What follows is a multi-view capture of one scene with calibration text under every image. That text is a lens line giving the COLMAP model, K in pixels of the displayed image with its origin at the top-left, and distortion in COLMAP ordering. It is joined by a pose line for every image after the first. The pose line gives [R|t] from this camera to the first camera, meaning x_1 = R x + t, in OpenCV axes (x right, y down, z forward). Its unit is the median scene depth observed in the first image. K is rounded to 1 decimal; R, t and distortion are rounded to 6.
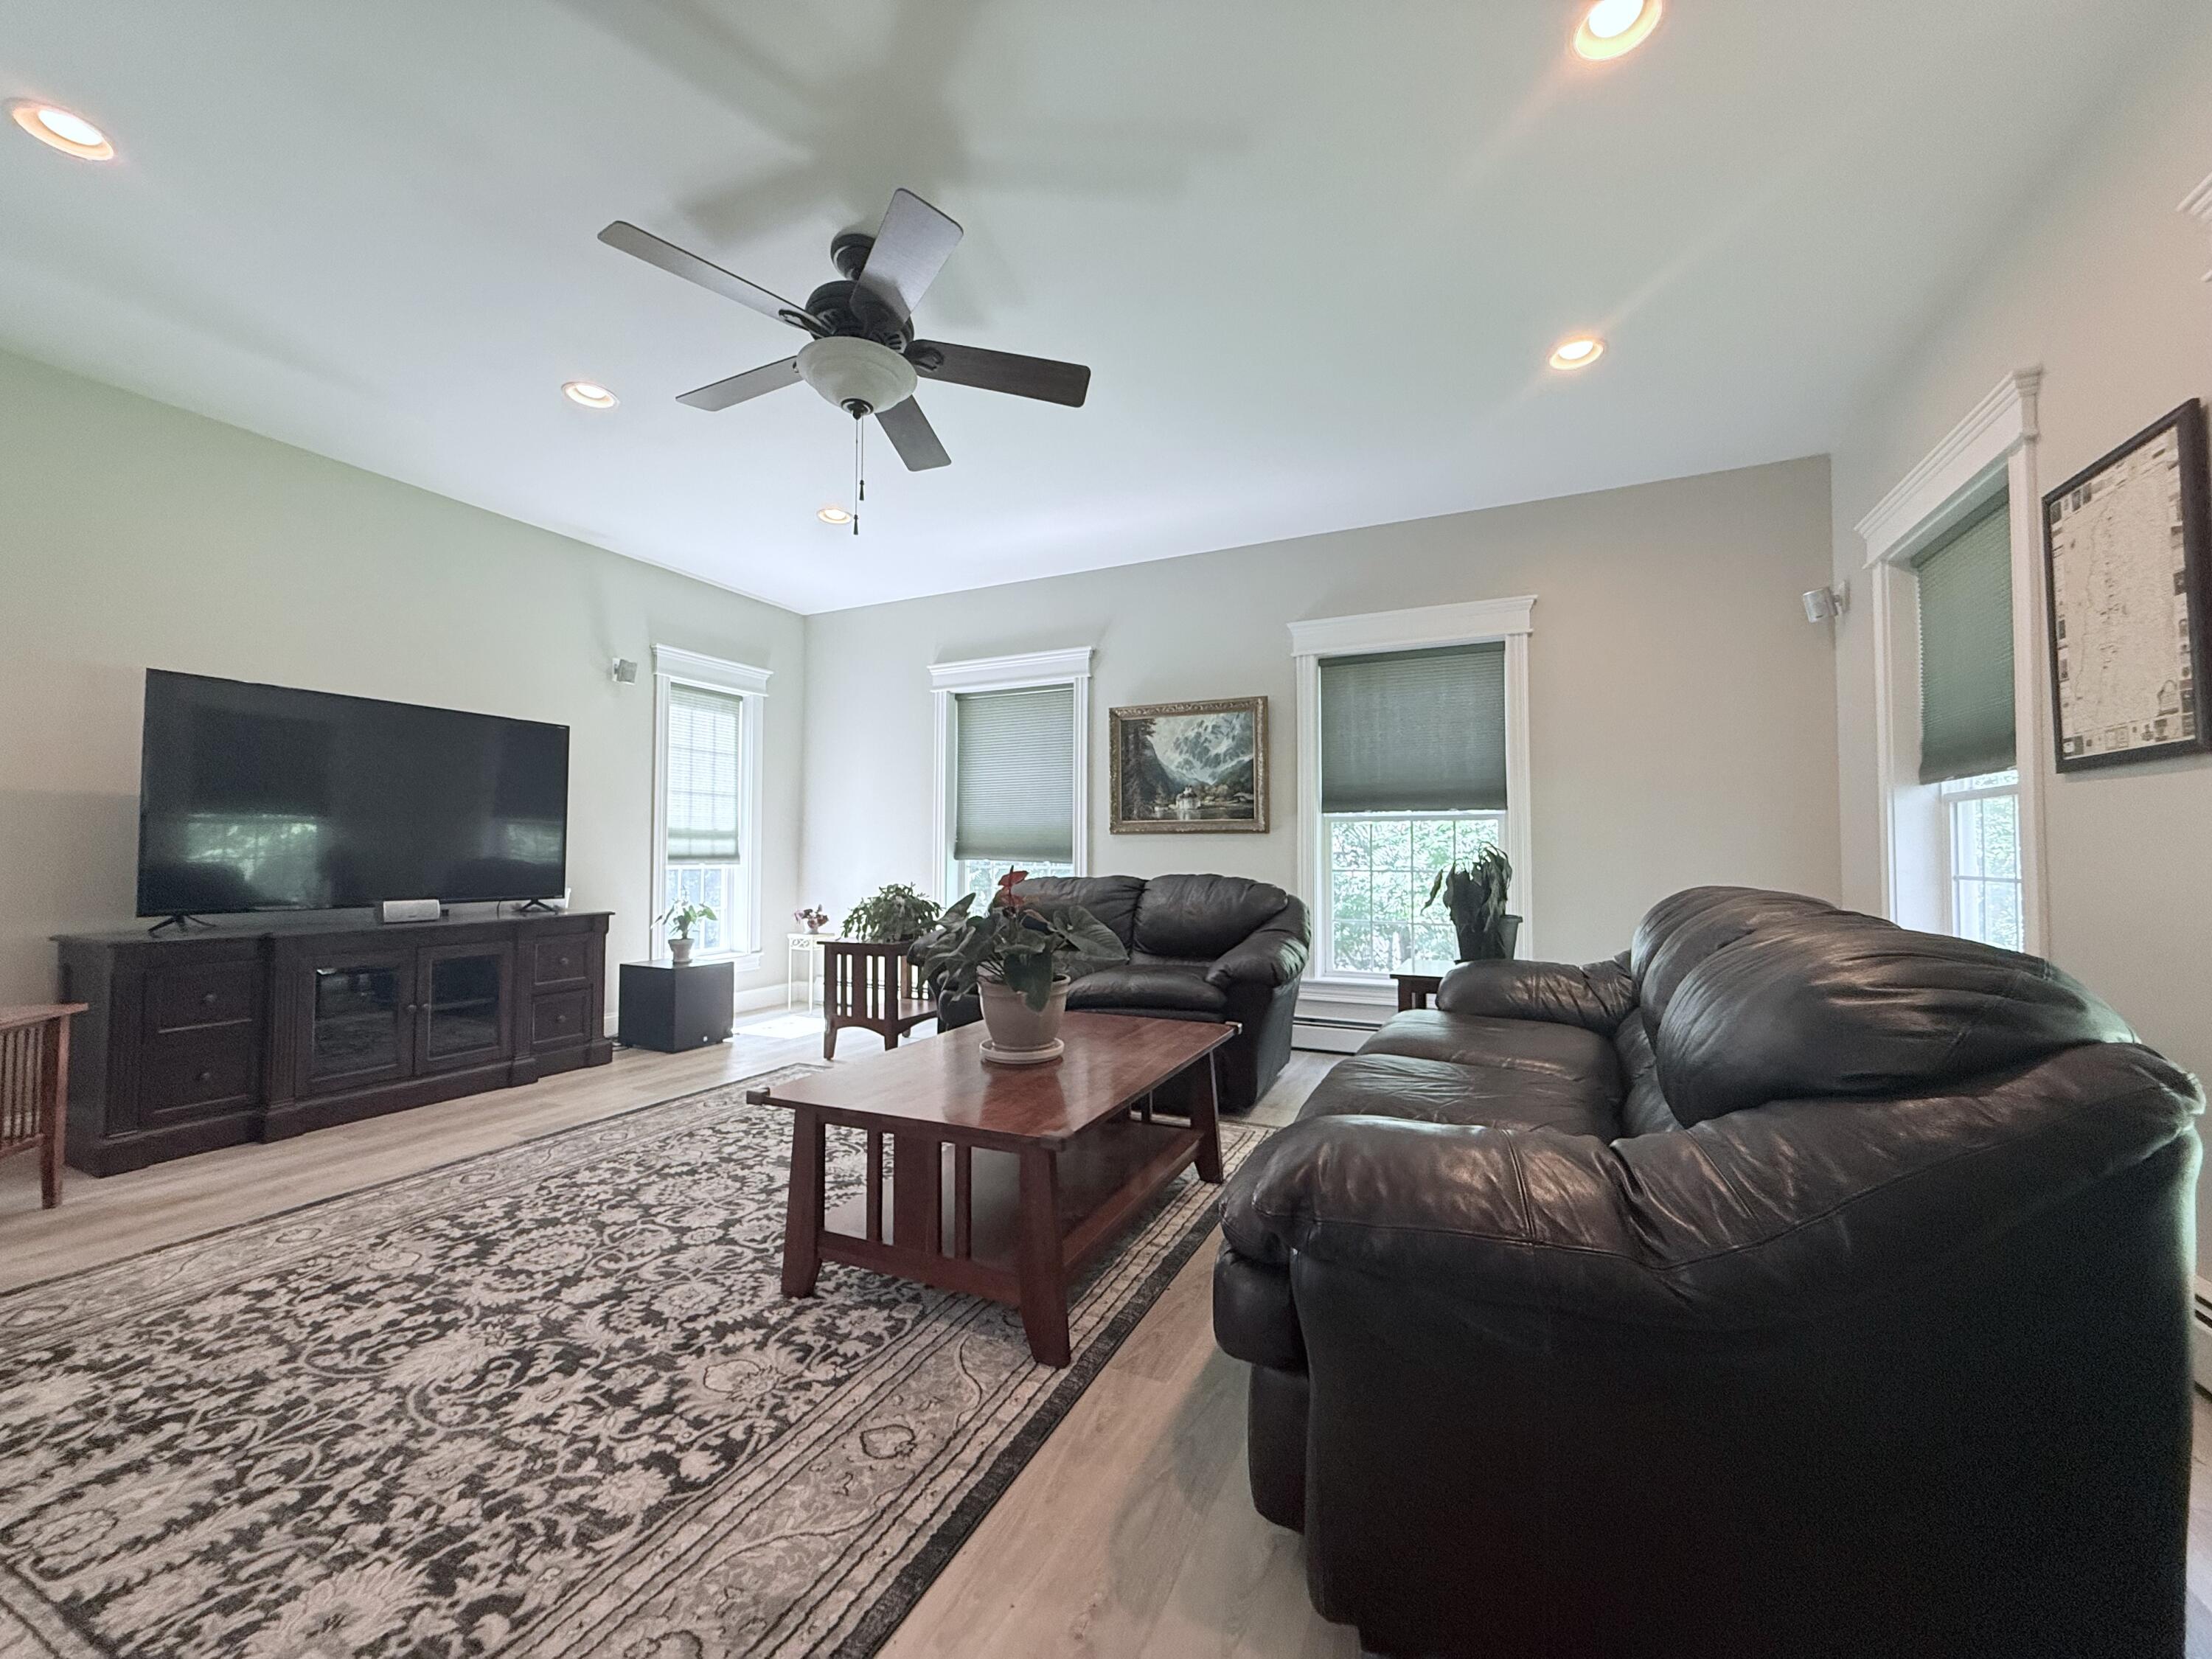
lens RADIAL K [[881.8, 0, 1099.9], [0, 881.8, 825.1], [0, 0, 1]] dist [-0.001178, 0.000532]
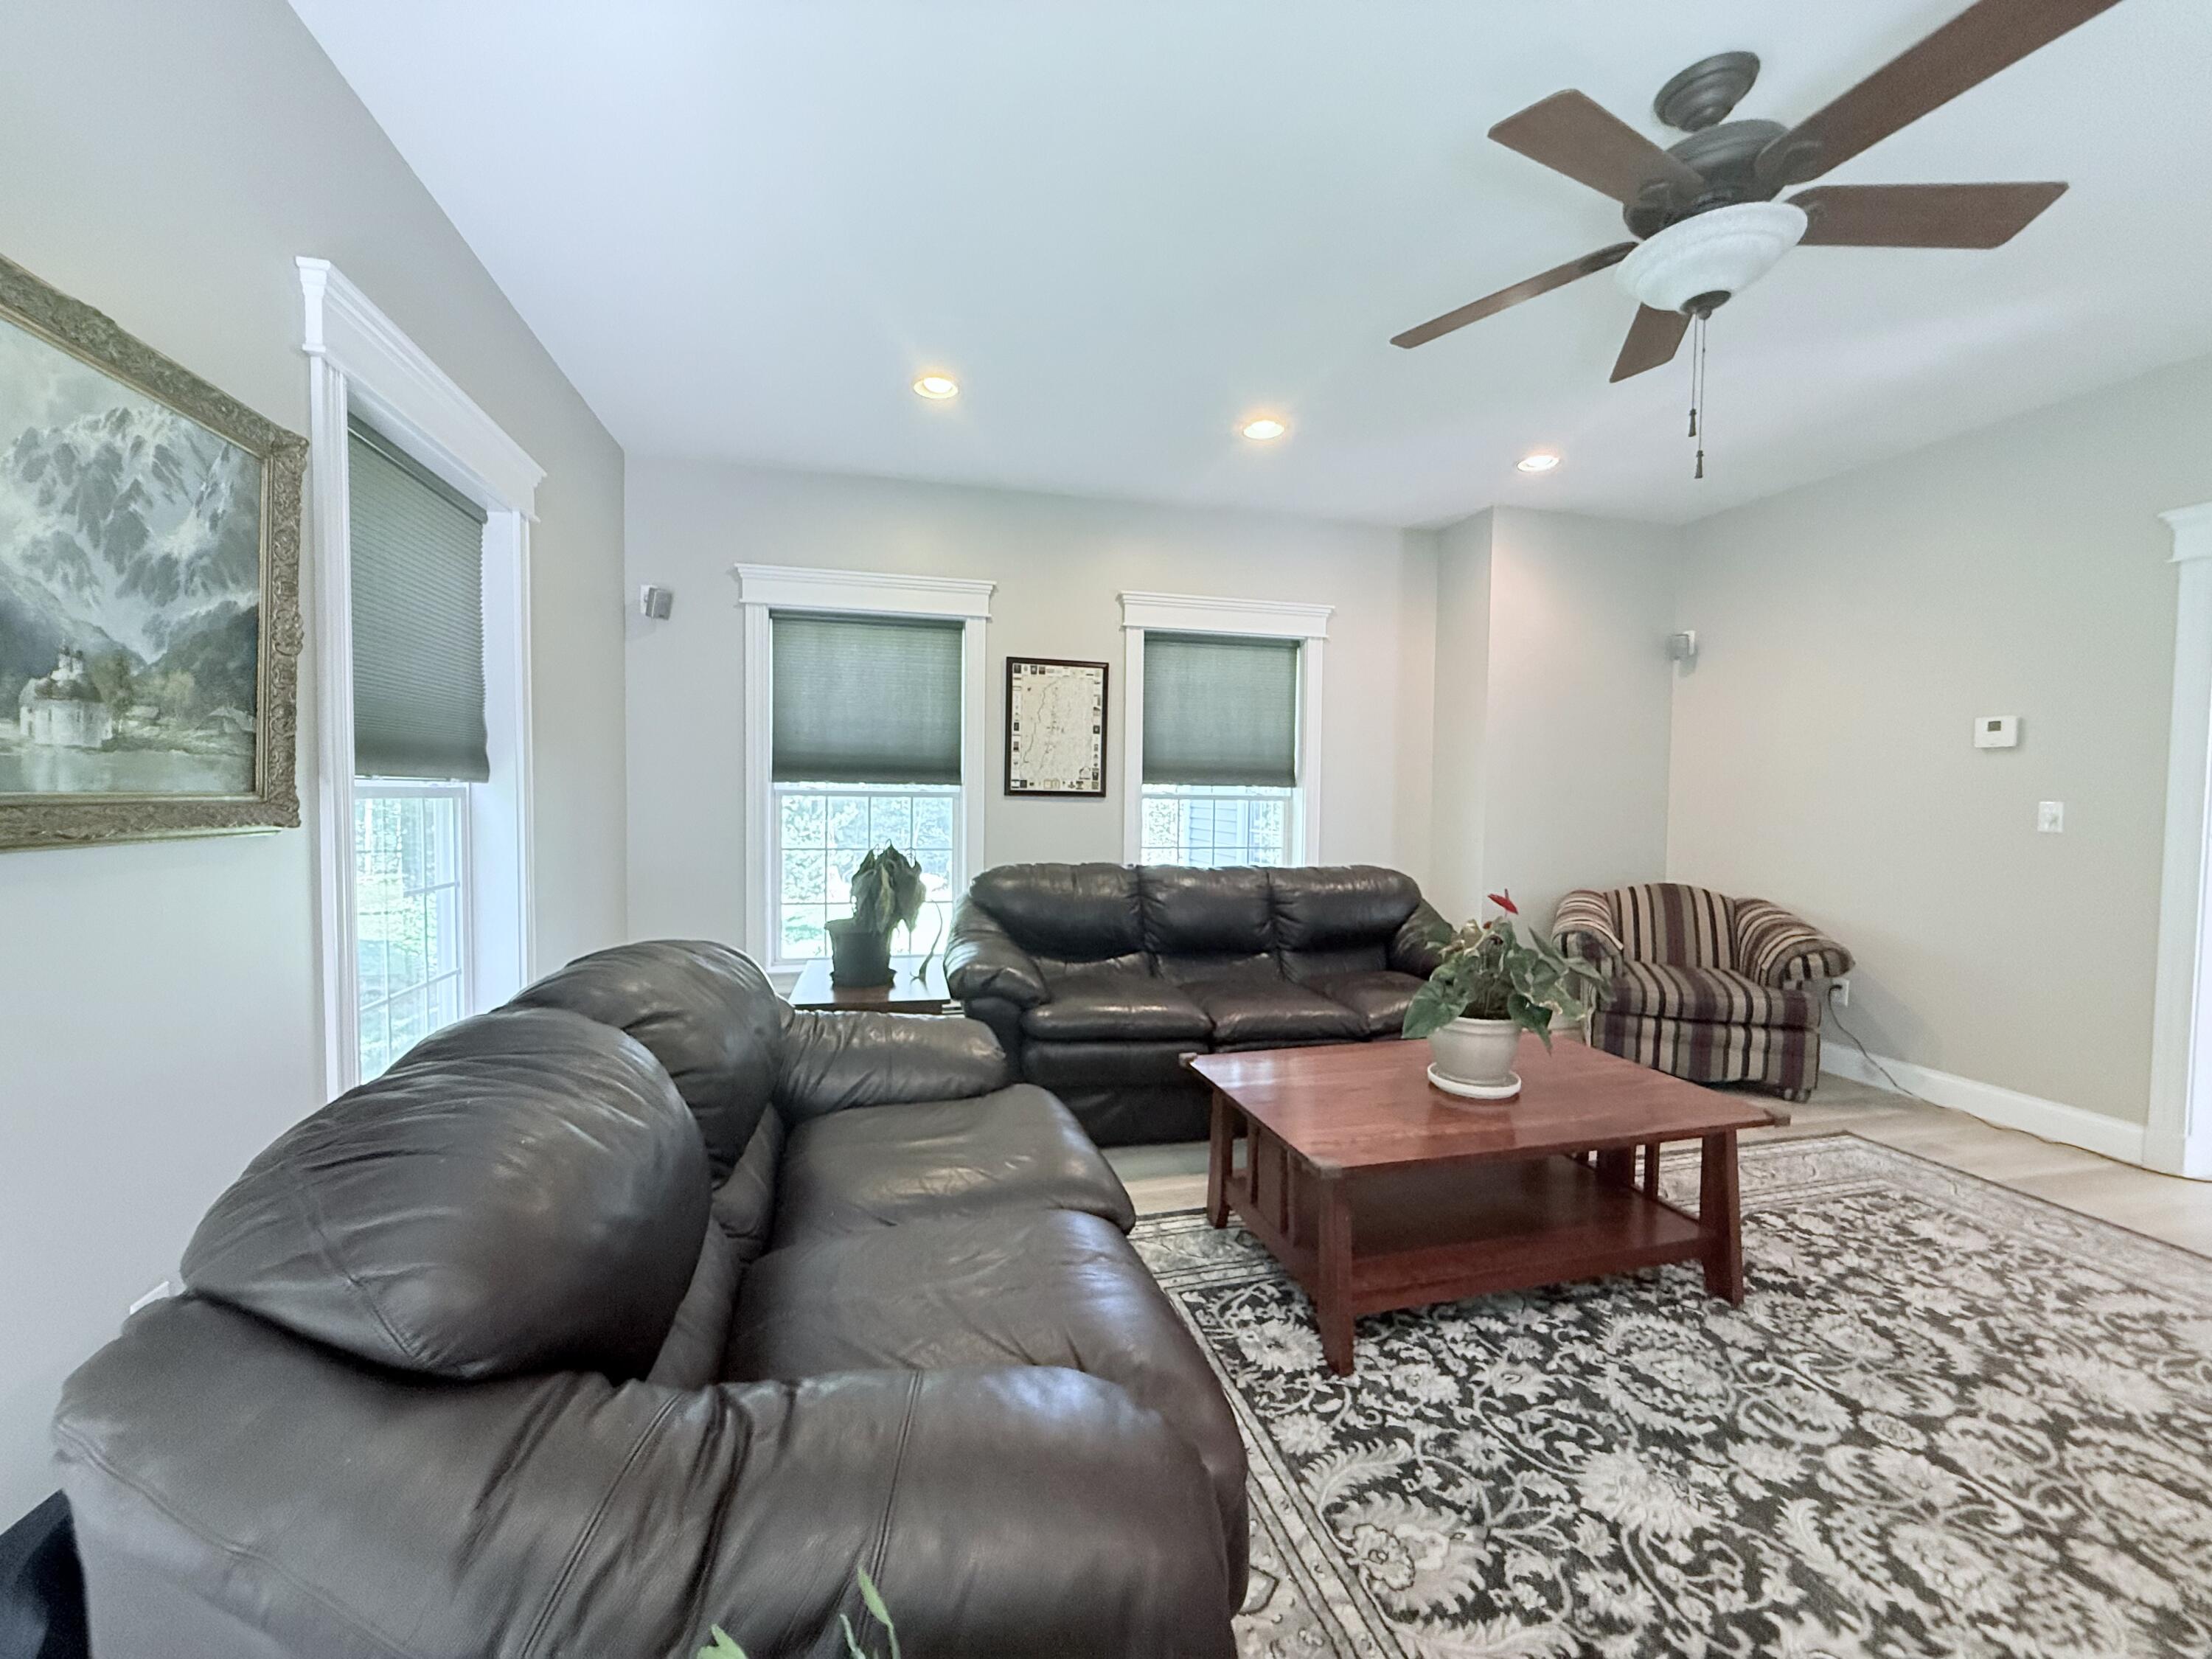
lens RADIAL K [[881.8, 0, 1100.9], [0, 881.8, 826.6], [0, 0, 1]] dist [-0.001178, 0.000532]
pose [[-0.643446, -0.034876, 0.764696, -0.569906], [-0.037981, 0.999186, 0.013612, -0.021537], [-0.764548, -0.020285, -0.644247, 1.987682]]
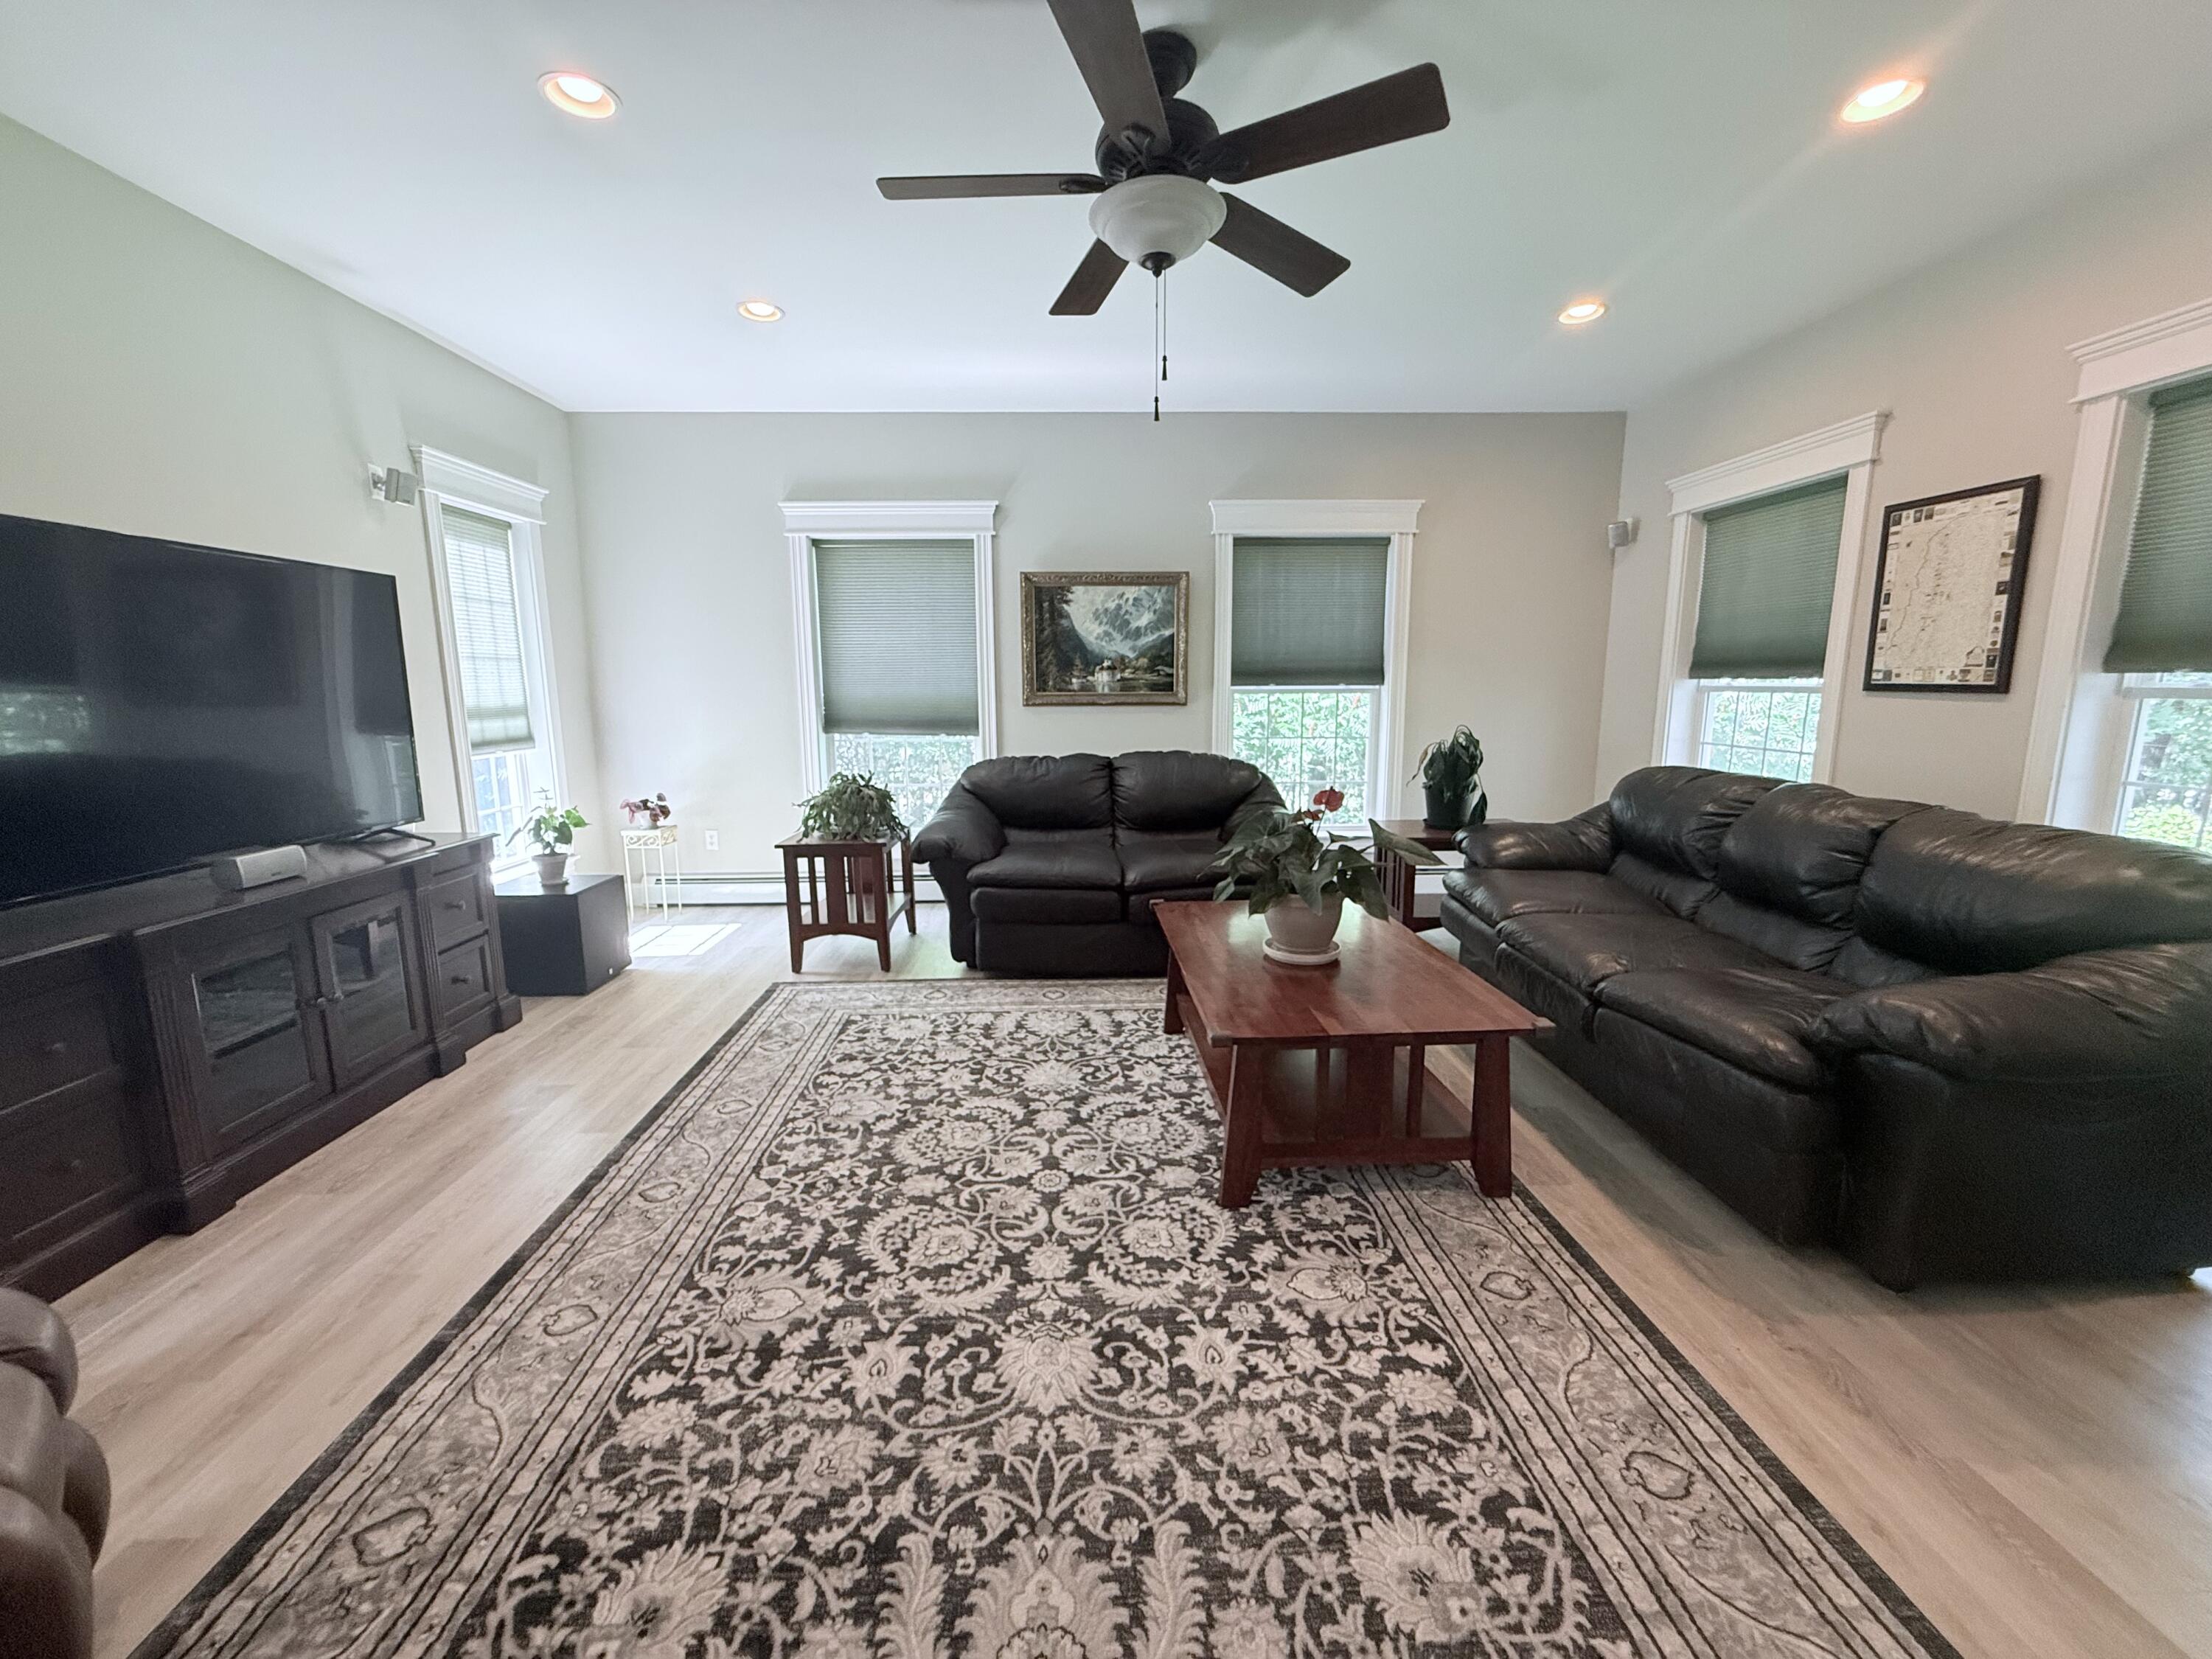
lens RADIAL K [[881.8, 0, 1096.9], [0, 881.8, 825.4], [0, 0, 1]] dist [-0.001178, 0.000532]
pose [[0.887290, -0.081344, 0.453983, -0.815396], [-0.008174, 0.981396, 0.191821, -0.105862], [-0.461140, -0.173912, 0.870117, 0.198050]]
